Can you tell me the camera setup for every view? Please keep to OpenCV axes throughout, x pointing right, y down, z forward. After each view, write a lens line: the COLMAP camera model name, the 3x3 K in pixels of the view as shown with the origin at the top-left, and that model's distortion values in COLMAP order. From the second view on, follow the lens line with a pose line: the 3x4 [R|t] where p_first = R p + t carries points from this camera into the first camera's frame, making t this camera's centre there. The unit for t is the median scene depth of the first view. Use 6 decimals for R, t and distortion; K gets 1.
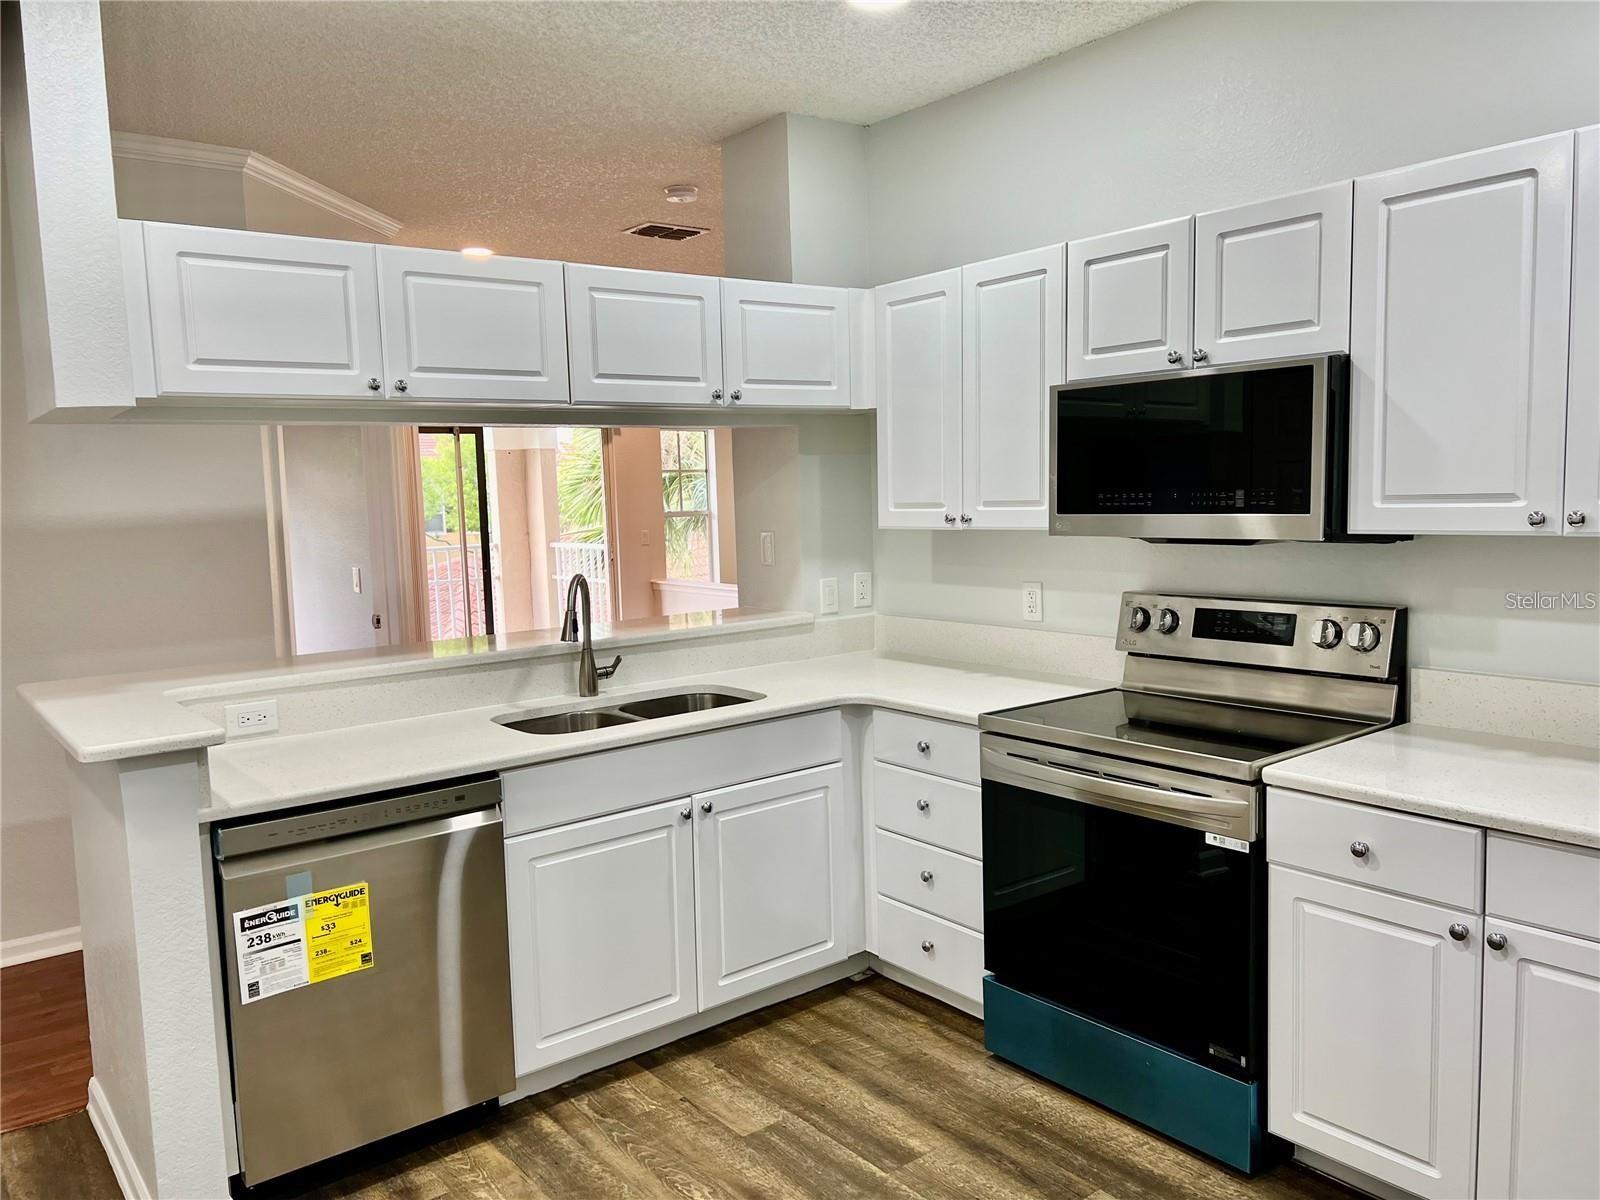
lens RADIAL K [[1196.4, 0, 796.4], [0, 1196.4, 603.0], [0, 0, 1]] dist [0.059895, -0.066365]
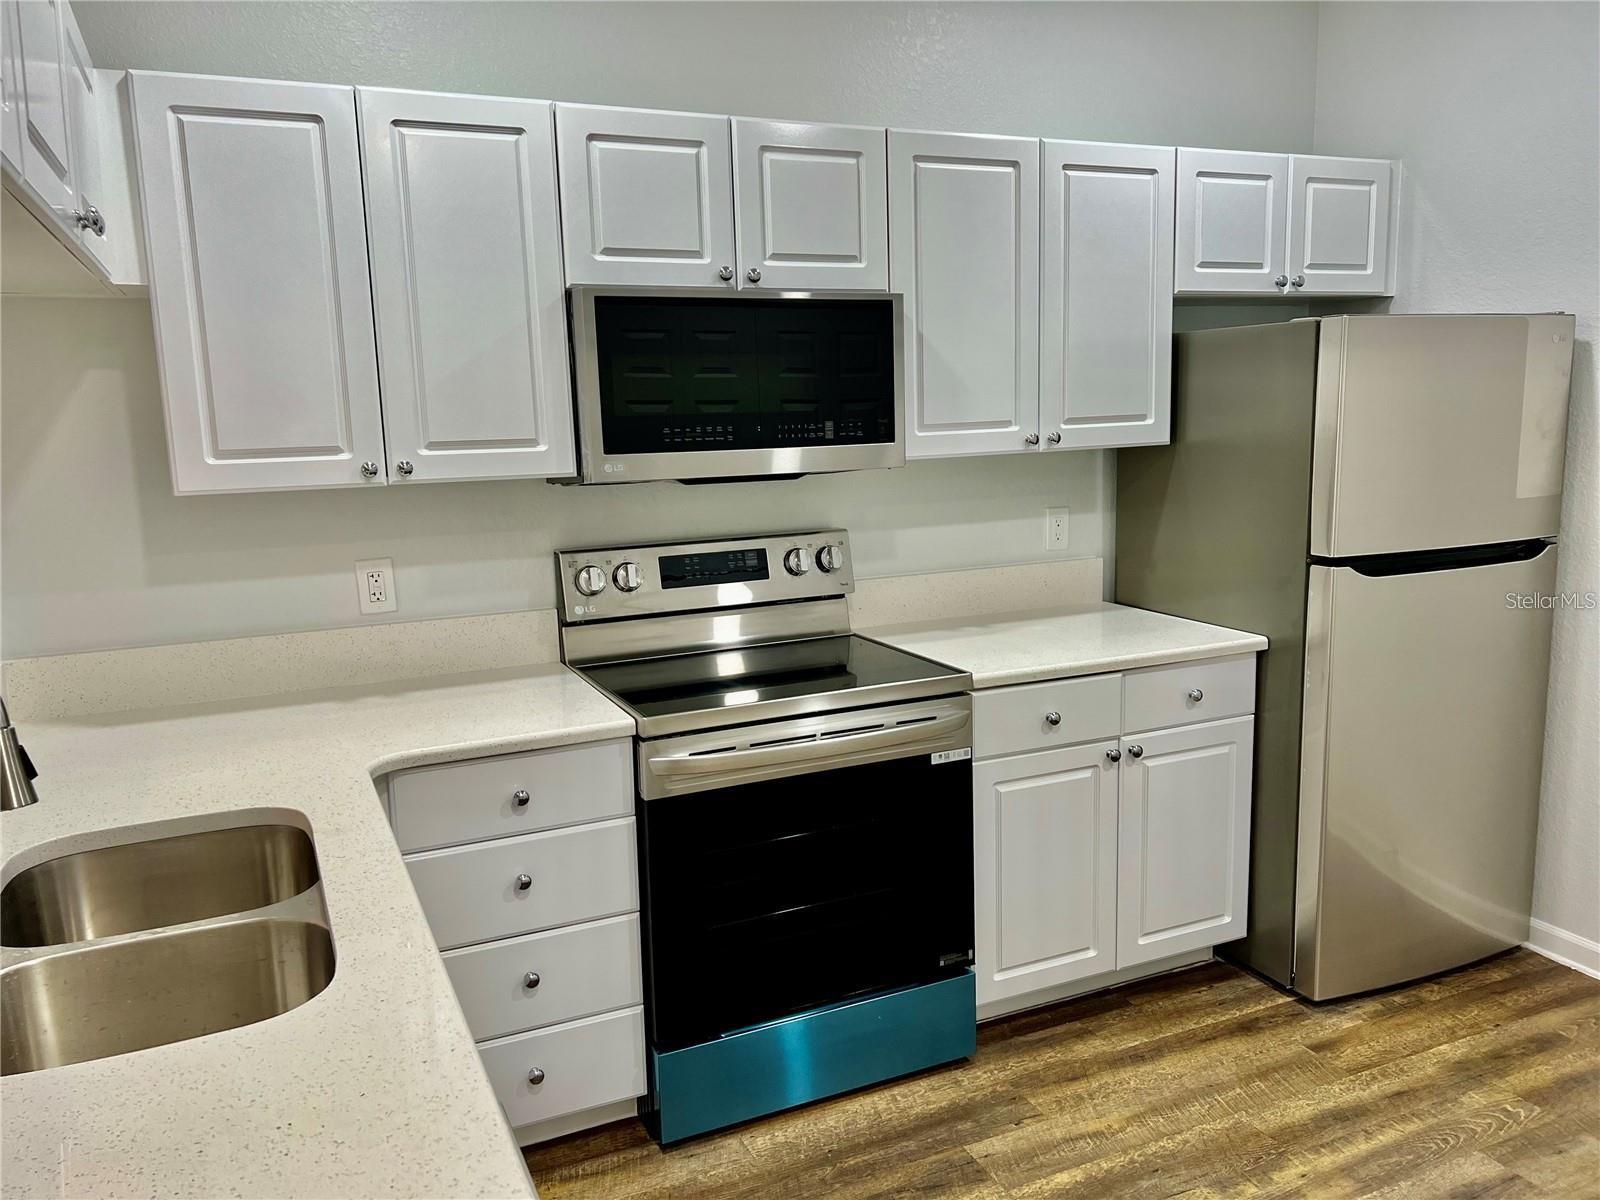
lens RADIAL K [[1217.5, 0, 798.4], [0, 1217.5, 595.2], [0, 0, 1]] dist [0.072780, -0.076704]
pose [[0.240356, -0.127812, 0.962233, -0.573030], [0.114499, 0.988106, 0.102648, -0.053874], [-0.963908, 0.085503, 0.252131, 0.726809]]
